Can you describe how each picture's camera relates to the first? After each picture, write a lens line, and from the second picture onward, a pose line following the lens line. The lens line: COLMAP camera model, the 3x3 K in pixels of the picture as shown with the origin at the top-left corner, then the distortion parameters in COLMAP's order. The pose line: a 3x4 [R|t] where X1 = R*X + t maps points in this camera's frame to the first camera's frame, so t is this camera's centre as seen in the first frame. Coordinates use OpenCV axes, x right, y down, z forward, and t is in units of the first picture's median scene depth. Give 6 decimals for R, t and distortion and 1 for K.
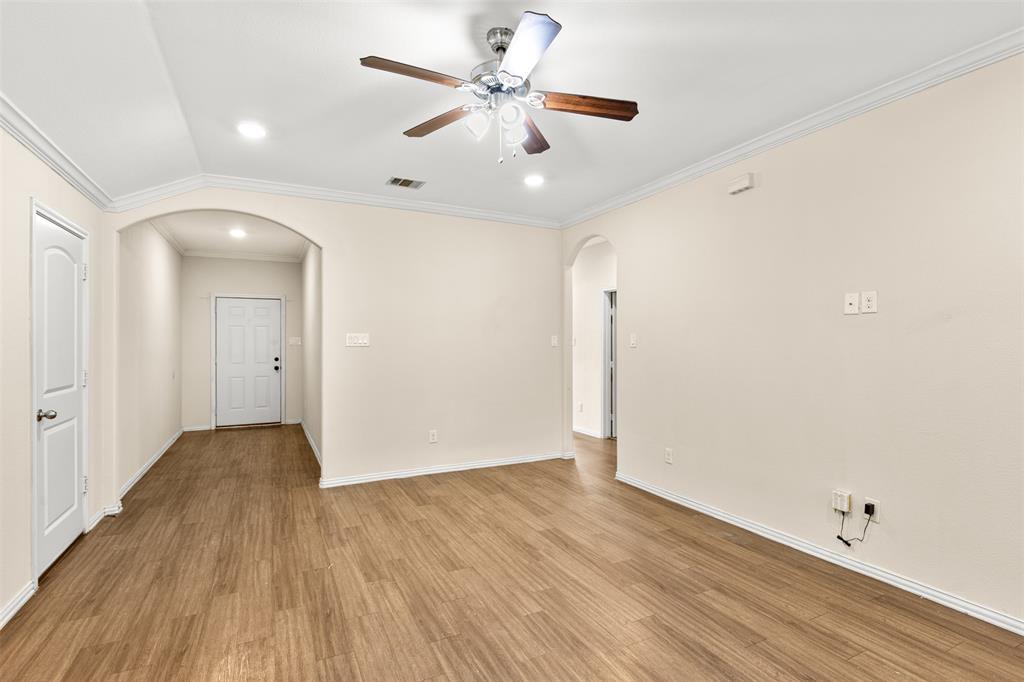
lens RADIAL K [[480.1, 0, 509.8], [0, 480.1, 345.8], [0, 0, 1]] dist [-0.001545, -0.002144]
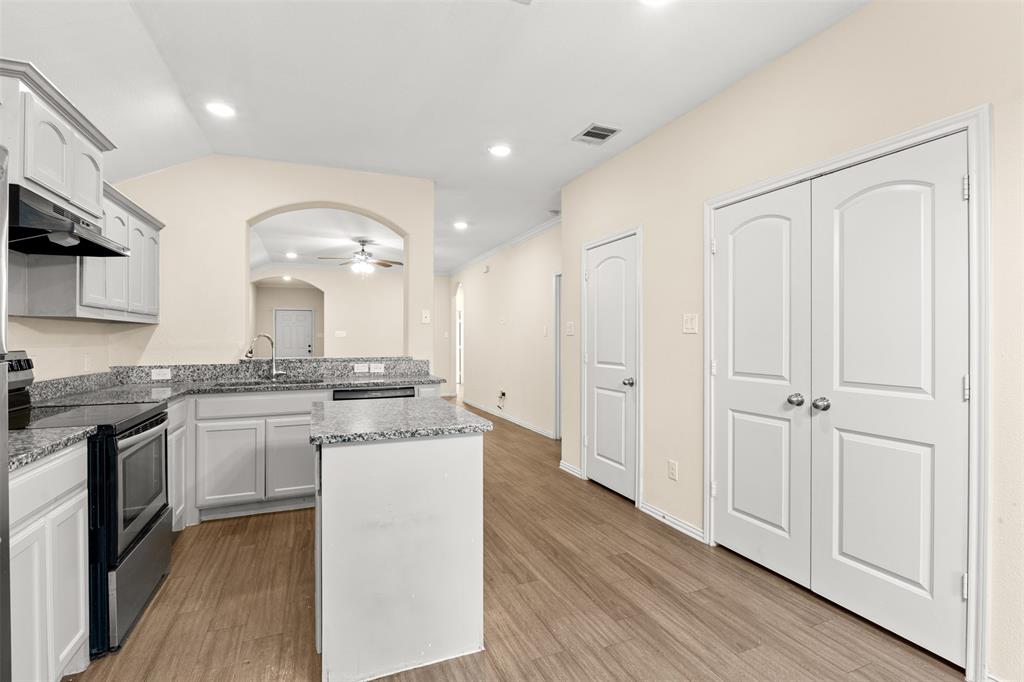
lens RADIAL K [[480.1, 0, 511.0], [0, 480.1, 336.1], [0, 0, 1]] dist [-0.001545, -0.002144]
pose [[0.996375, -0.004061, -0.084979, 0.511584], [0.003338, 0.999957, -0.008647, 0.013116], [0.085010, 0.008332, 0.996345, -0.878705]]
